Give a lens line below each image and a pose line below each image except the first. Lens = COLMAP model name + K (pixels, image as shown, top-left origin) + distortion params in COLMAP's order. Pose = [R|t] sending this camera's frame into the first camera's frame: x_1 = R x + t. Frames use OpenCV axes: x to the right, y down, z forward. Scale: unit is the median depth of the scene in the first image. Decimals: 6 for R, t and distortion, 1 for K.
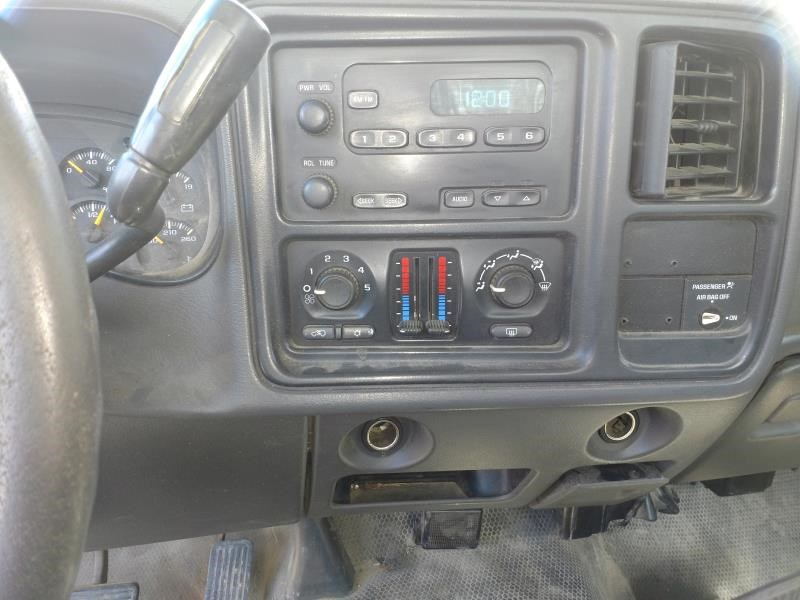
lens RADIAL K [[683.5, 0, 401.5], [0, 683.5, 315.8], [0, 0, 1]] dist [0.154523, -0.312388]
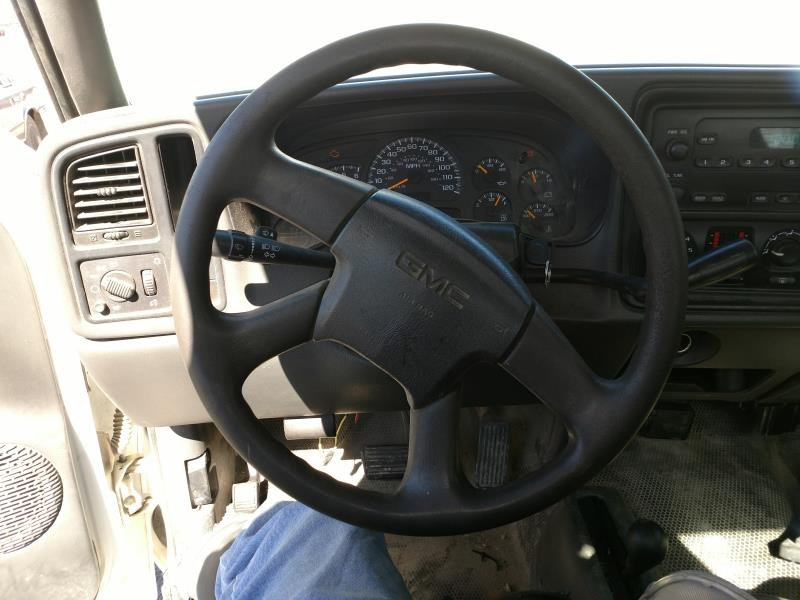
lens RADIAL K [[683.5, 0, 401.5], [0, 683.5, 315.8], [0, 0, 1]] dist [0.154523, -0.312388]
pose [[0.988024, 0.039755, -0.149093, -0.469732], [-0.026015, 0.995326, 0.093003, -0.022504], [0.152094, -0.088011, 0.984440, -0.731744]]
